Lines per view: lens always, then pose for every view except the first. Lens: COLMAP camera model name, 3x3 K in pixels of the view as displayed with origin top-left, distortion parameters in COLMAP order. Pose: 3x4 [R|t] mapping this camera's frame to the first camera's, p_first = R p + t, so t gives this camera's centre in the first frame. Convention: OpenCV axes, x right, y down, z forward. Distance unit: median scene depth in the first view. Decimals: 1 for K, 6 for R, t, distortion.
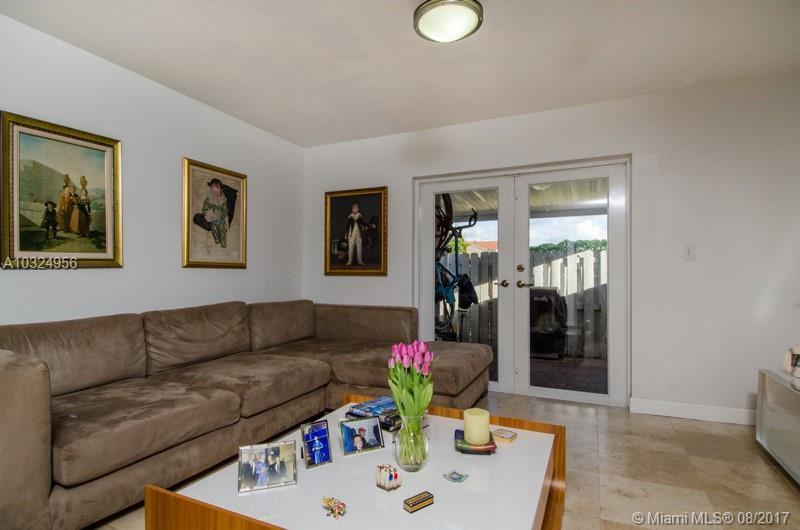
lens RADIAL K [[428.9, 0, 396.7], [0, 428.9, 270.8], [0, 0, 1]] dist [0.055809, -0.051139]
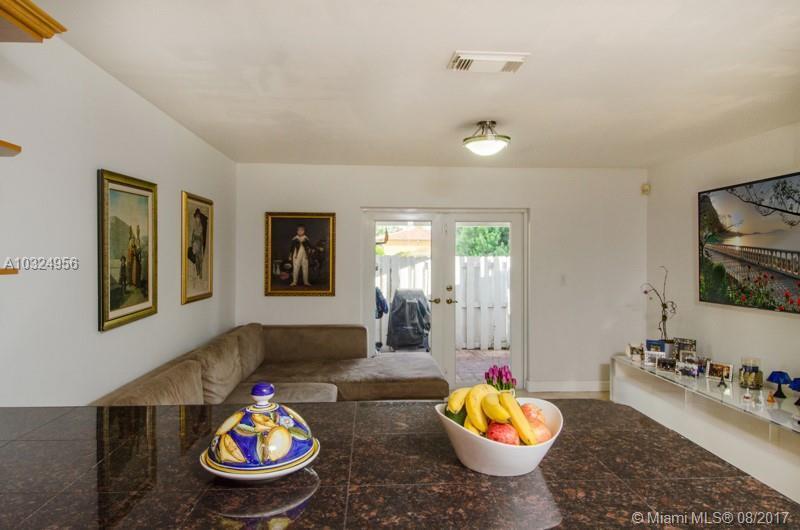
lens RADIAL K [[492.7, 0, 400.6], [0, 492.7, 254.3], [0, 0, 1]] dist [0.001266, -0.000867]
pose [[0.877693, 0.000956, 0.479223, -0.457834], [-0.008009, 0.999888, 0.012674, -0.107028], [-0.479157, -0.014962, 0.877602, -0.155744]]
